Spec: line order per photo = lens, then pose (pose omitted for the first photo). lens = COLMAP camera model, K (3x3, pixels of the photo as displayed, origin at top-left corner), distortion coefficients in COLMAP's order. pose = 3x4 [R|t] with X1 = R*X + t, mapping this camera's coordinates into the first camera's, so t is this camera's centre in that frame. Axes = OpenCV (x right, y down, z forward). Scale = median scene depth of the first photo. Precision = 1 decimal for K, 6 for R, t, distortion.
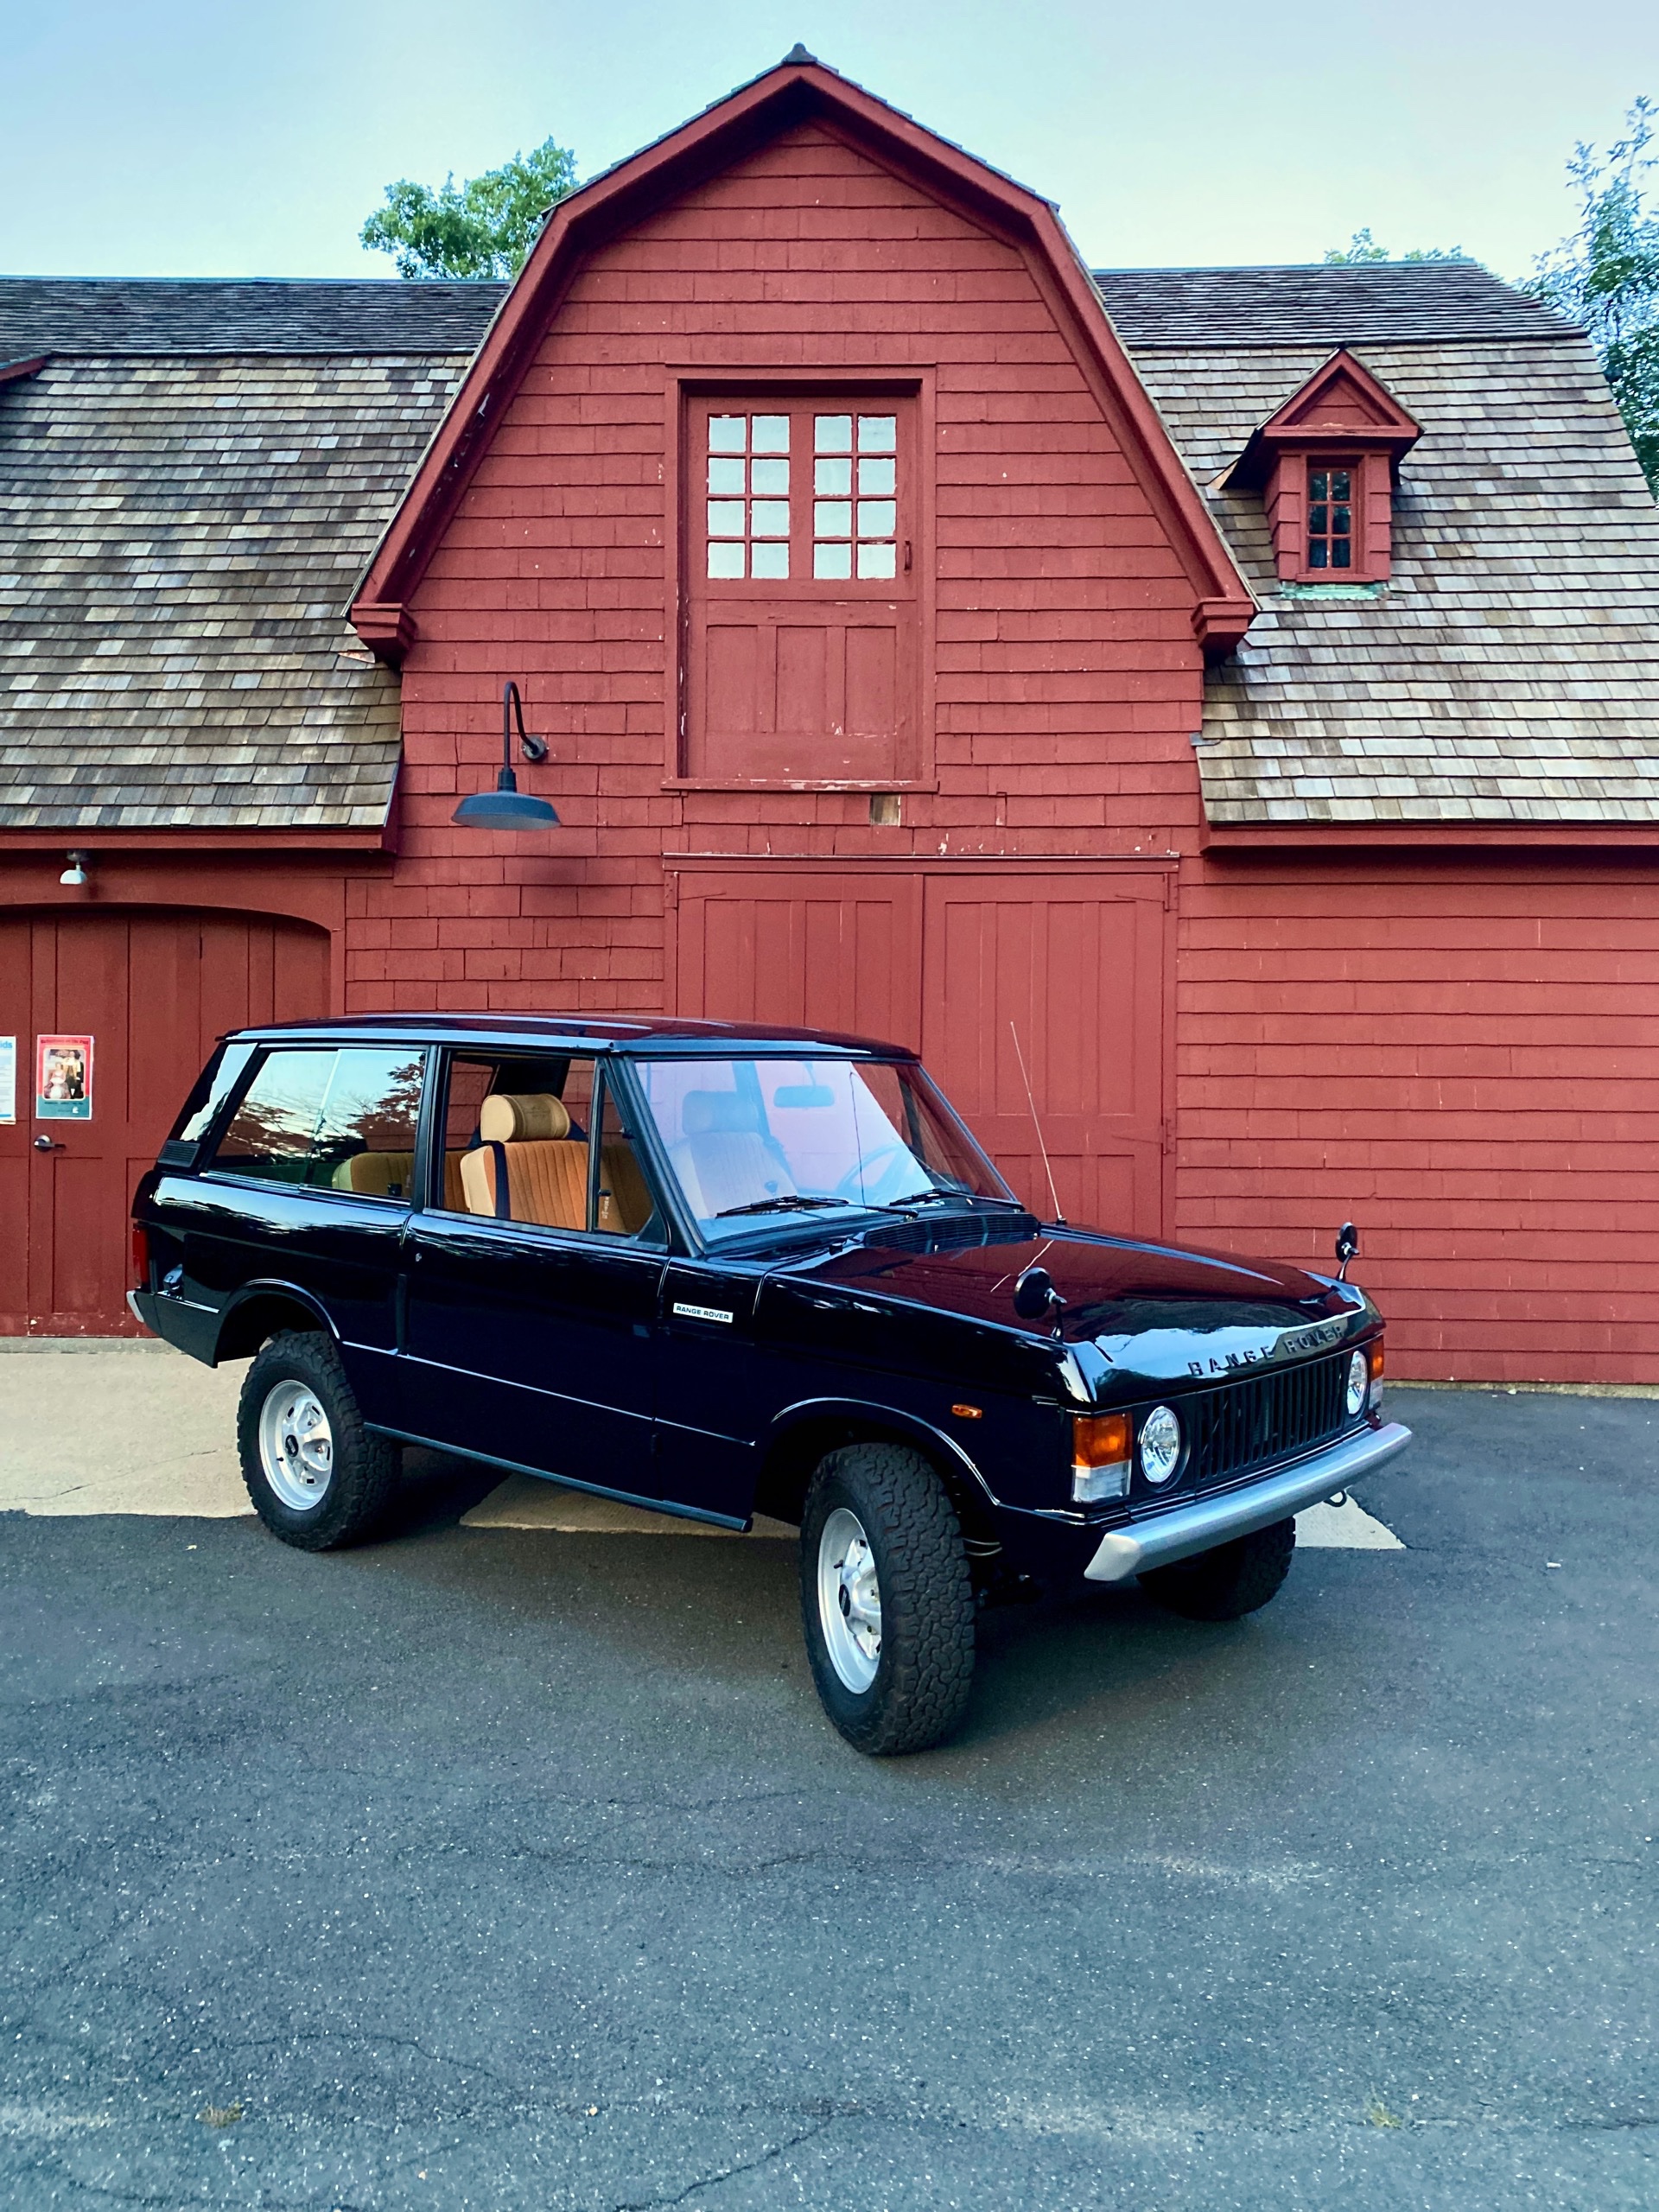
lens RADIAL K [[1688.5, 0, 833.4], [0, 1688.5, 1106.3], [0, 0, 1]] dist [0.054217, -0.107594]
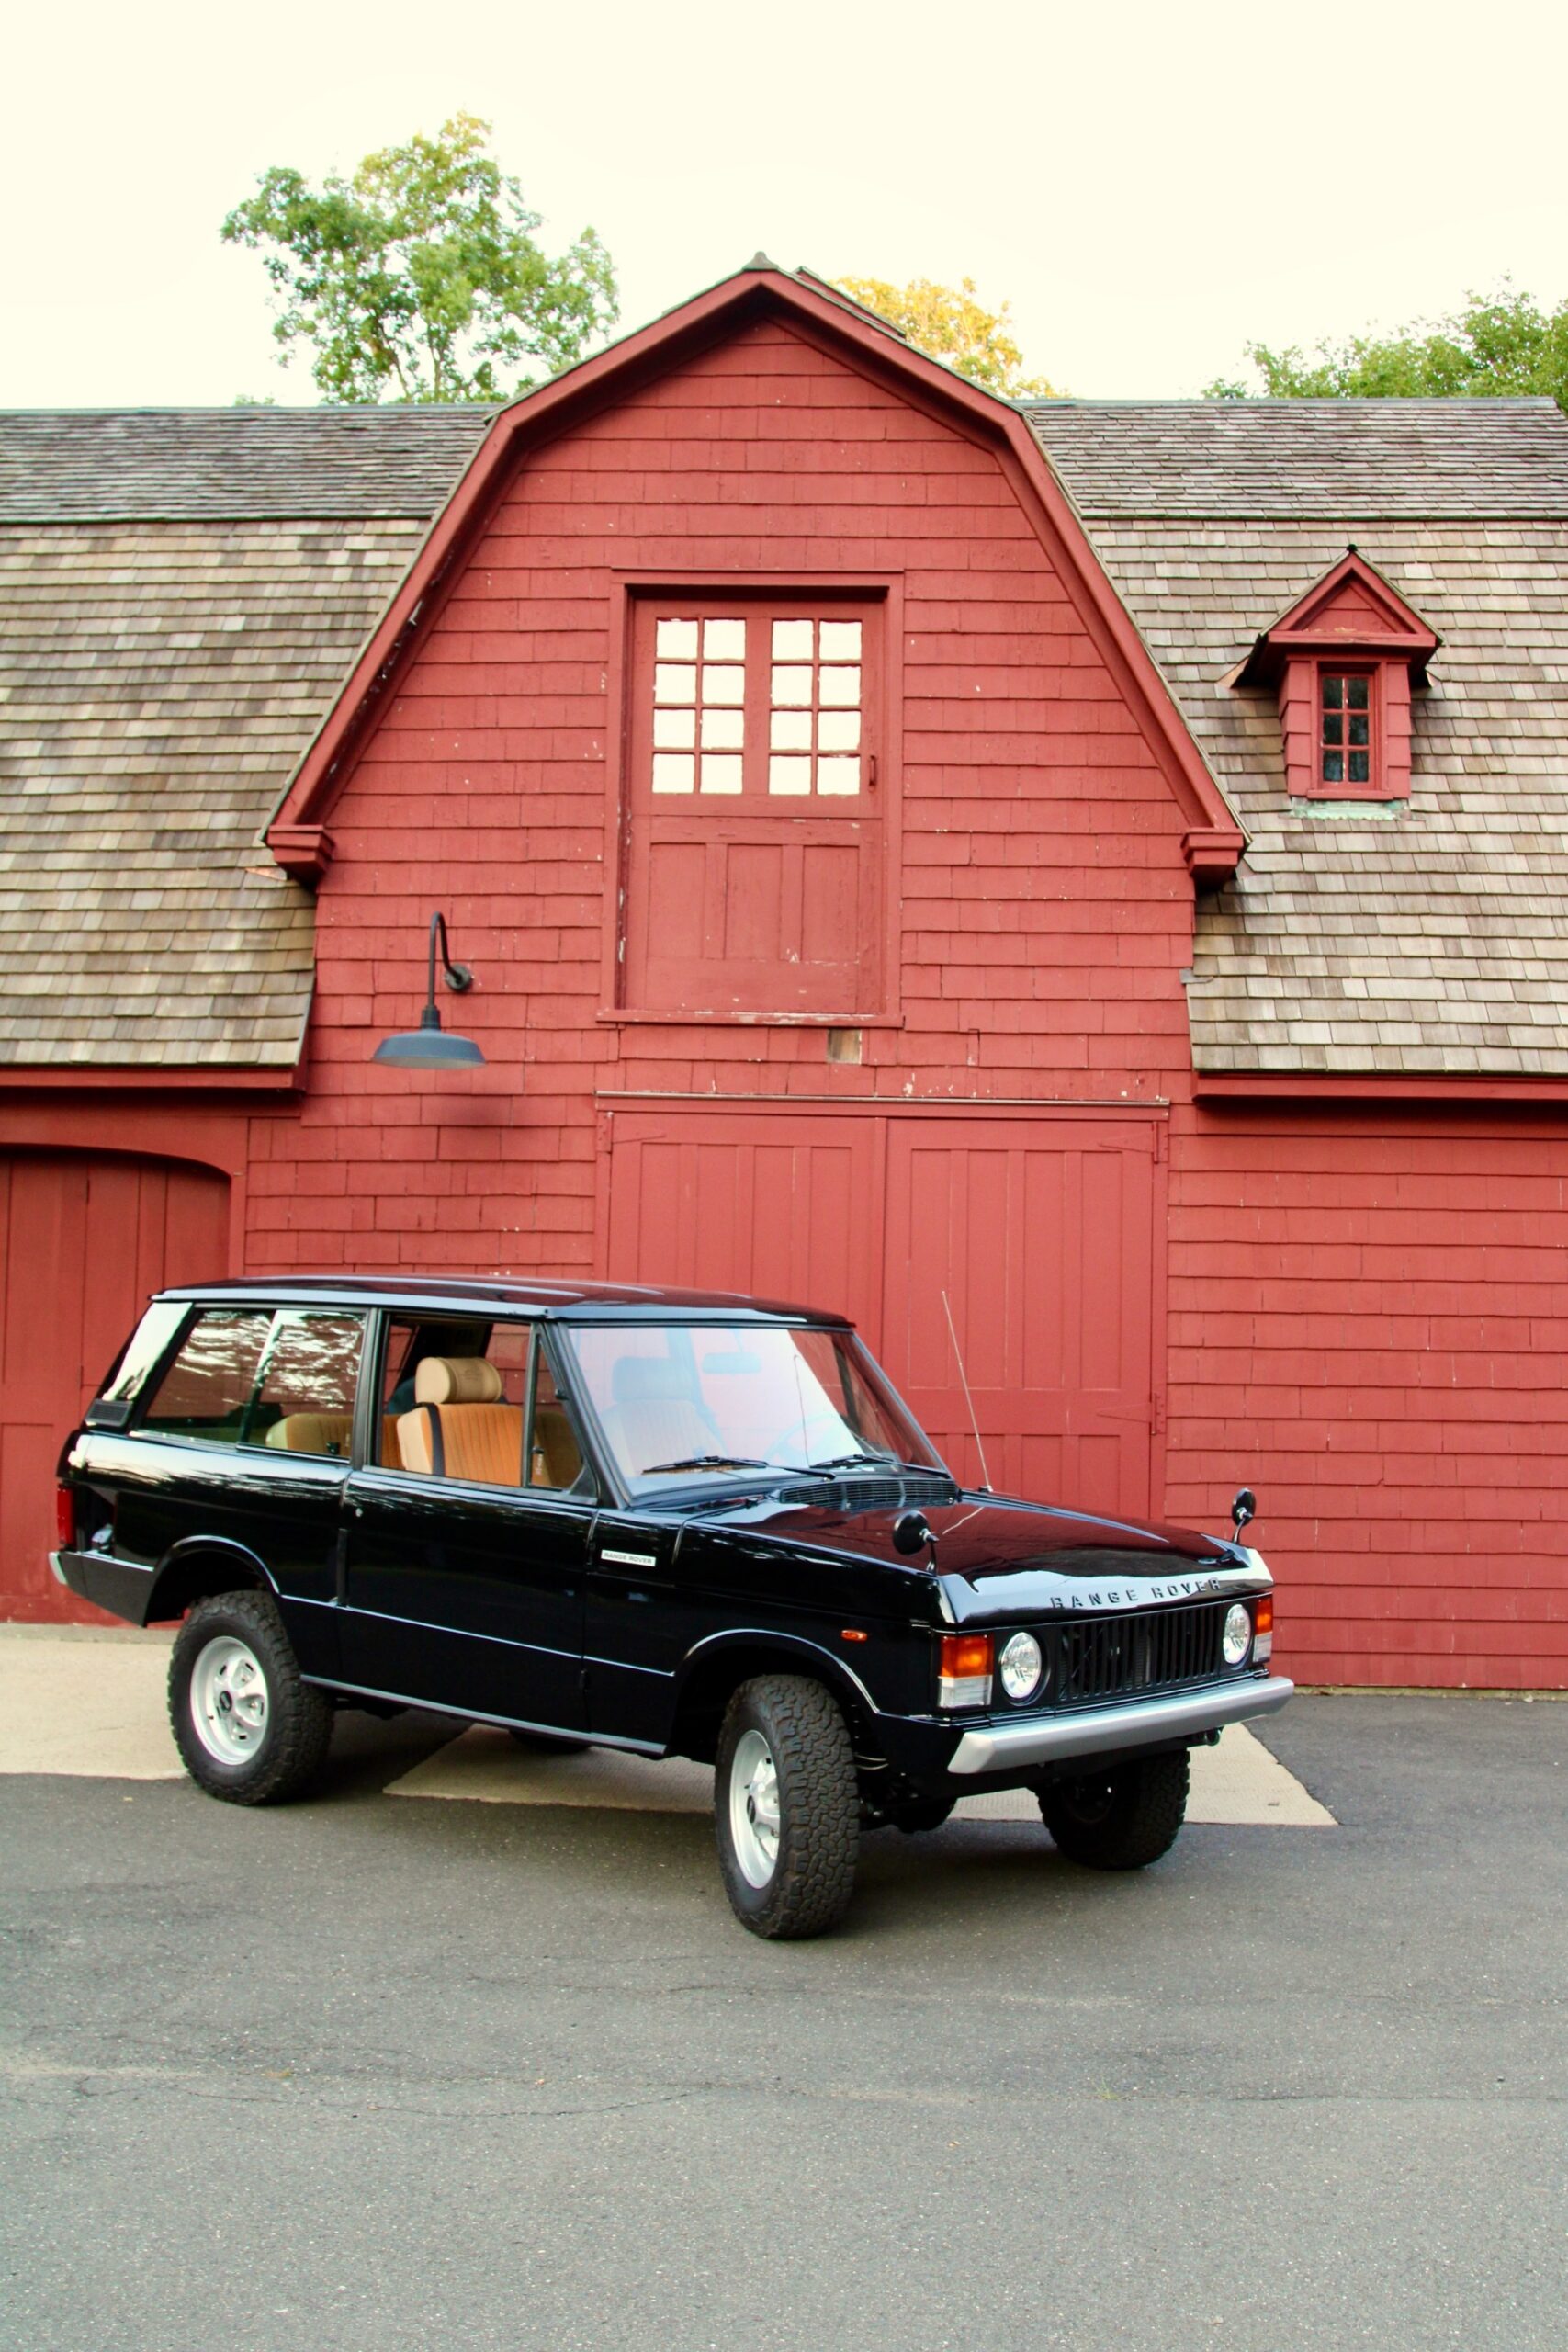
lens RADIAL K [[2571.0, 0, 802.5], [0, 2571.0, 1217.4], [0, 0, 1]] dist [-0.132442, 0.103933]
pose [[0.999796, 0.011081, -0.016871, 0.032337], [-0.012164, 0.997781, -0.065464, 0.004781], [0.016108, 0.065656, 0.997712, -0.358554]]
